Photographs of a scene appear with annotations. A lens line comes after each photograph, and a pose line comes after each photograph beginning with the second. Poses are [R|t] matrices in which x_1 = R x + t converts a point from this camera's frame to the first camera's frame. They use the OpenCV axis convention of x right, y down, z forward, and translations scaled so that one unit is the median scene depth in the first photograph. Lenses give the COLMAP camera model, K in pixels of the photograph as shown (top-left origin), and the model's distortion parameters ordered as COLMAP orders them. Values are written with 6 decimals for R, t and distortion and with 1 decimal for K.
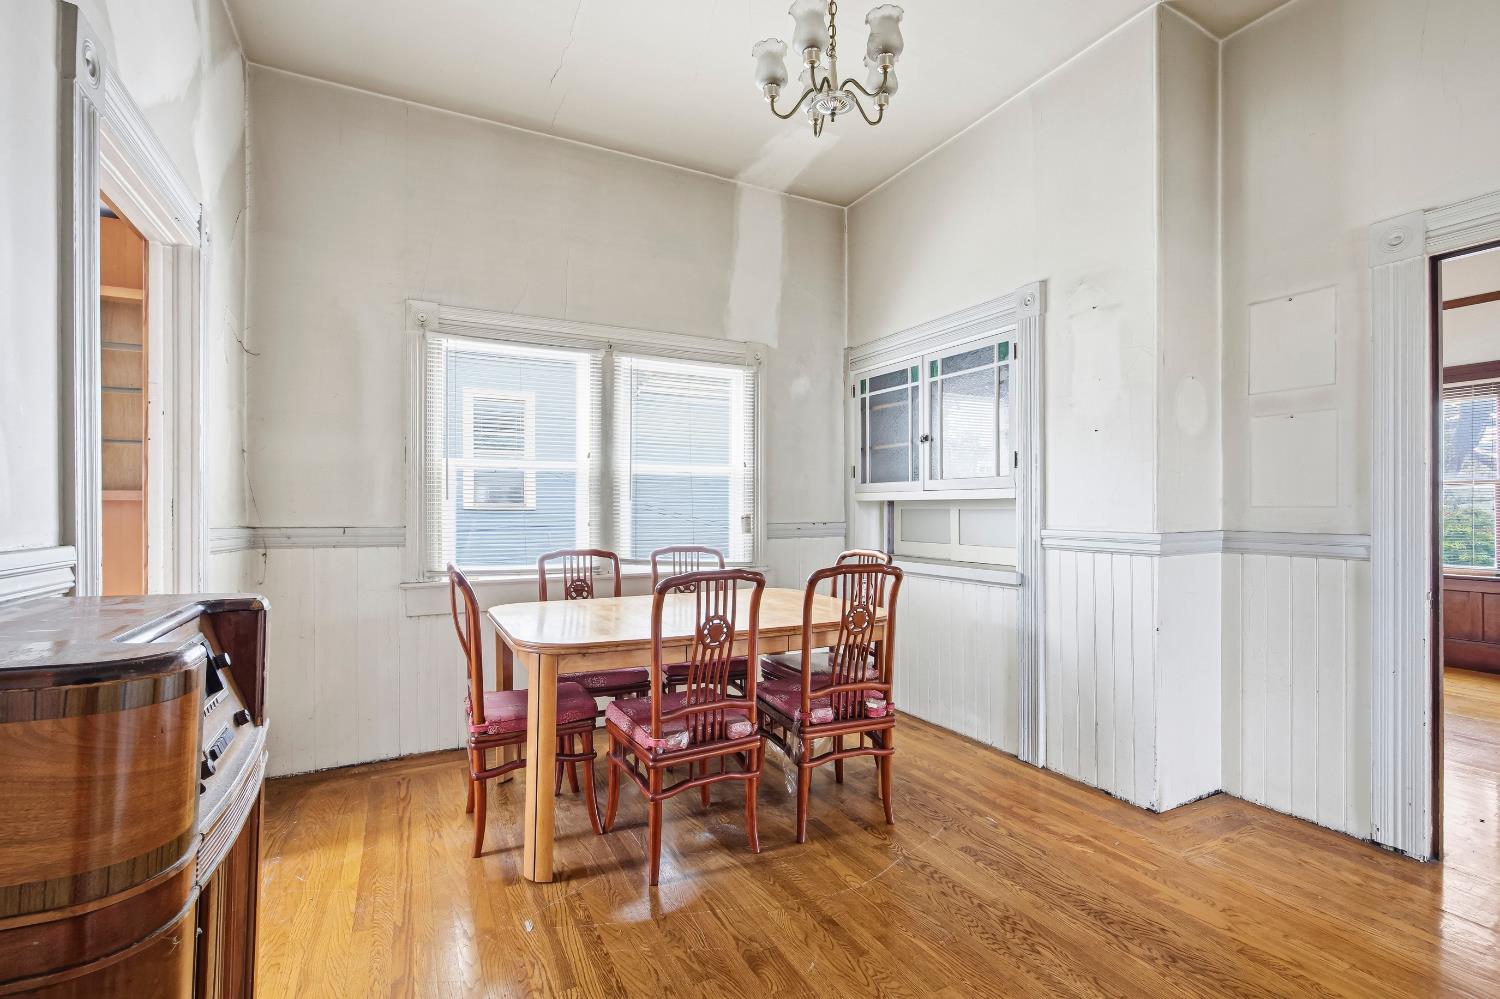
lens RADIAL K [[689.4, 0, 751.7], [0, 689.4, 508.0], [0, 0, 1]] dist [-0.020629, 0.000589]
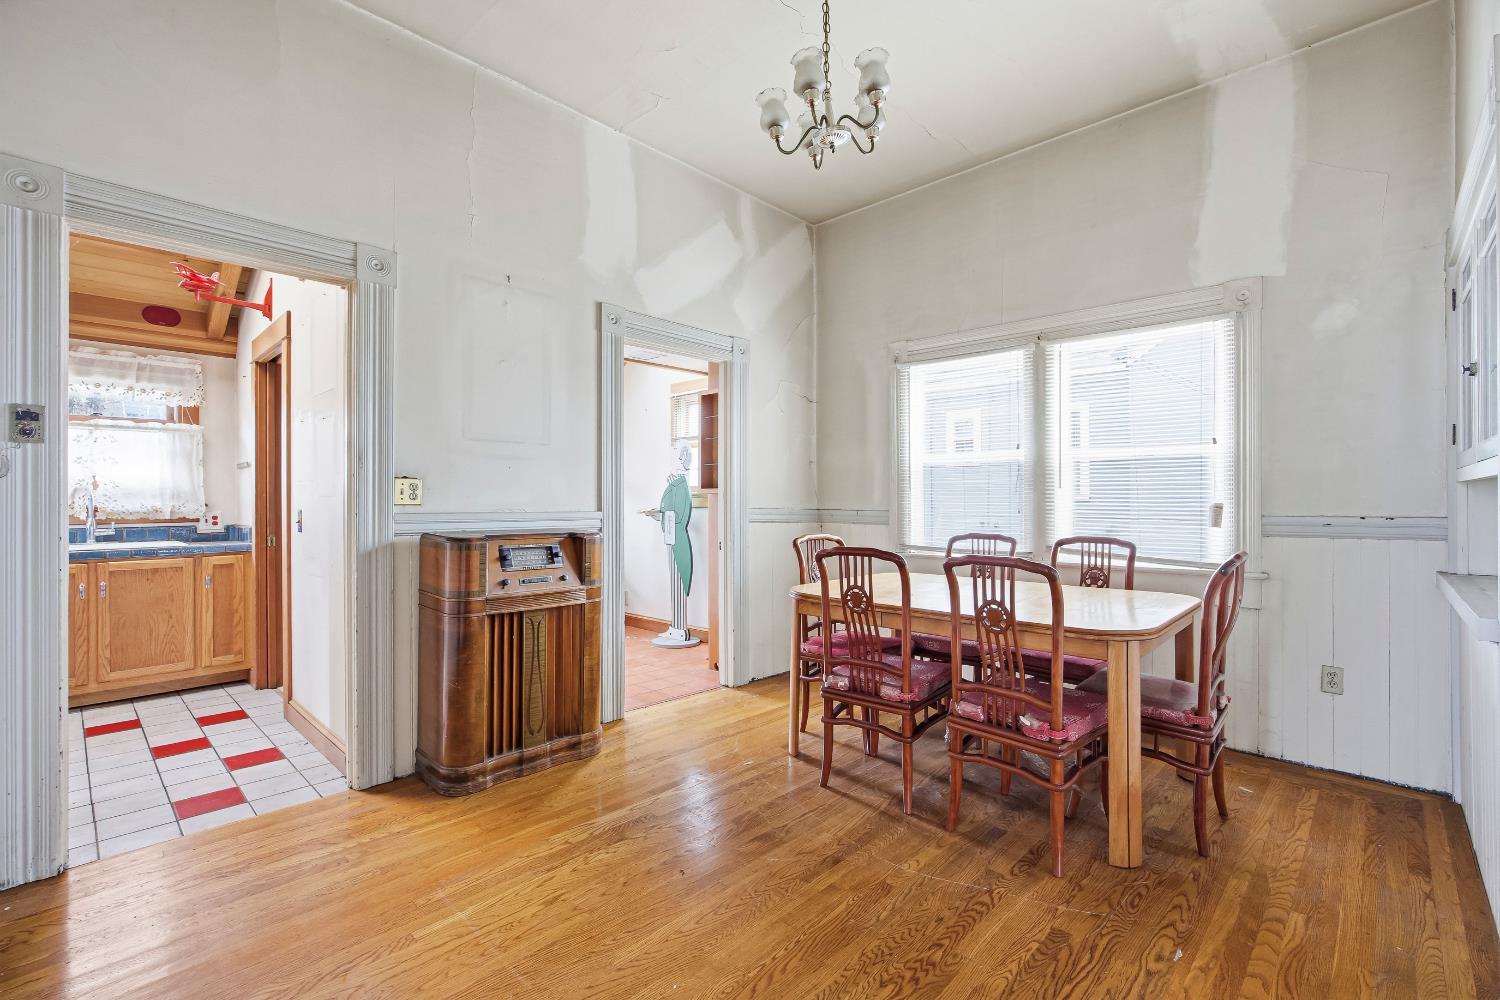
lens RADIAL K [[661.0, 0, 753.0], [0, 661.0, 492.7], [0, 0, 1]] dist [0.017785, 0.000581]
pose [[0.332103, -0.005978, -0.943224, 0.665304], [0.003798, 0.999980, -0.005001, -0.000153], [0.943236, -0.001922, 0.332119, 0.303552]]
